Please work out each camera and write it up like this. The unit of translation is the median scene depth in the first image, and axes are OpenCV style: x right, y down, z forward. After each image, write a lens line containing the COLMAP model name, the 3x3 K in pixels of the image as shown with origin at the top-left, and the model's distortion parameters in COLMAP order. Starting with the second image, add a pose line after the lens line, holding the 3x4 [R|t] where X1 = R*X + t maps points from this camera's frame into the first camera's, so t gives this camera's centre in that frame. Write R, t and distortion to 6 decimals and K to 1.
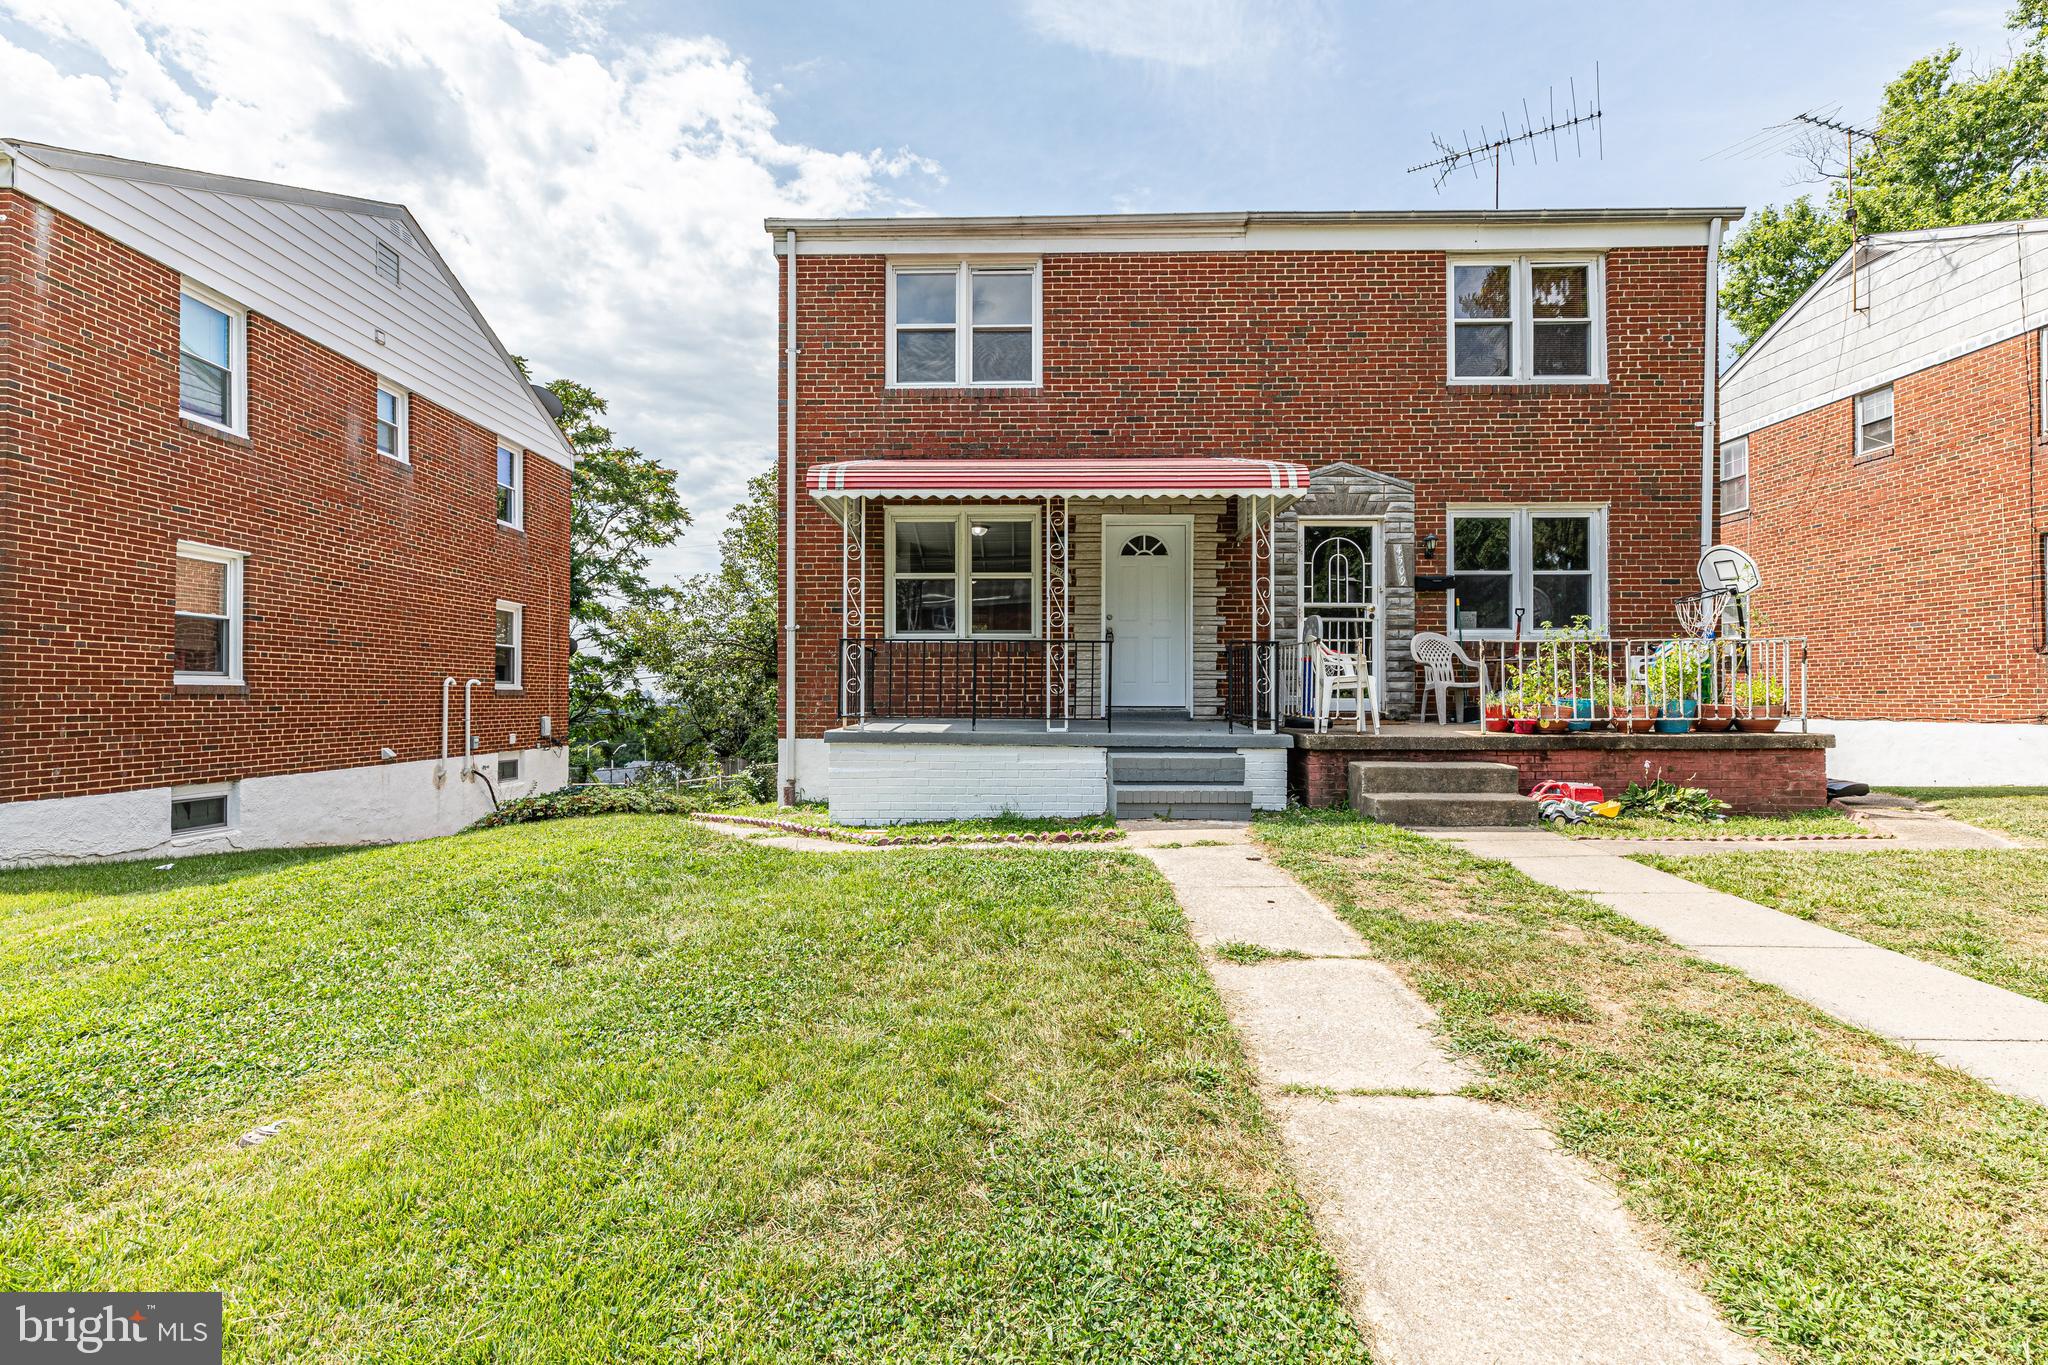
lens RADIAL K [[907.8, 0, 987.8], [0, 907.8, 685.9], [0, 0, 1]] dist [0.004975, -0.000724]
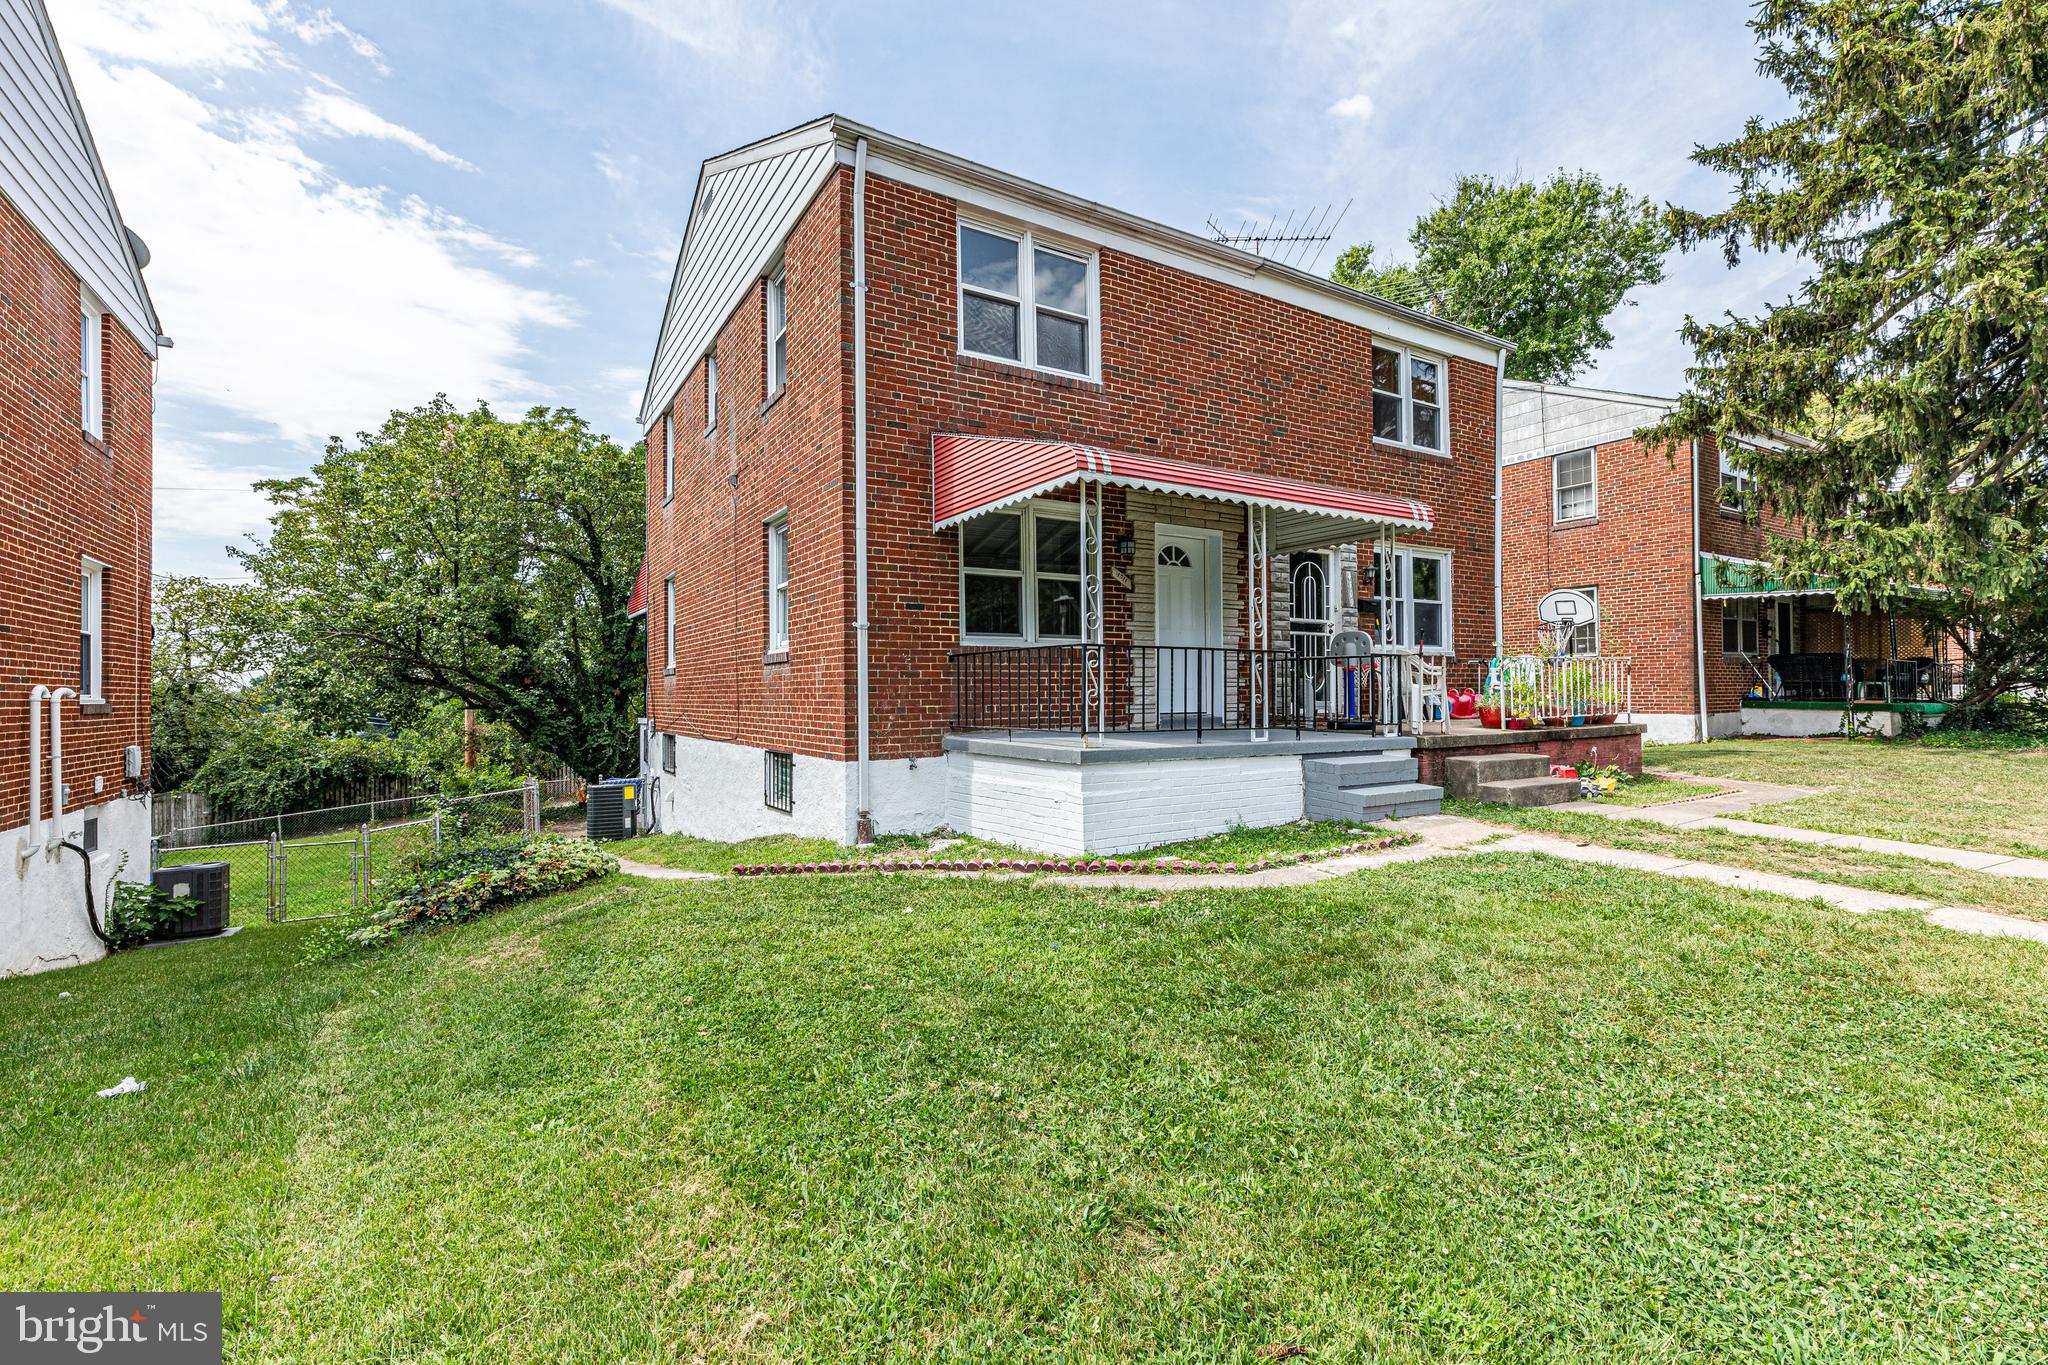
lens RADIAL K [[907.8, 0, 1018.0], [0, 907.8, 684.6], [0, 0, 1]] dist [0.004975, -0.000724]
pose [[0.841843, -0.002542, 0.539717, -0.536598], [0.004115, 0.999990, -0.001709, -0.008649], [-0.539708, 0.003660, 0.841845, 0.236261]]
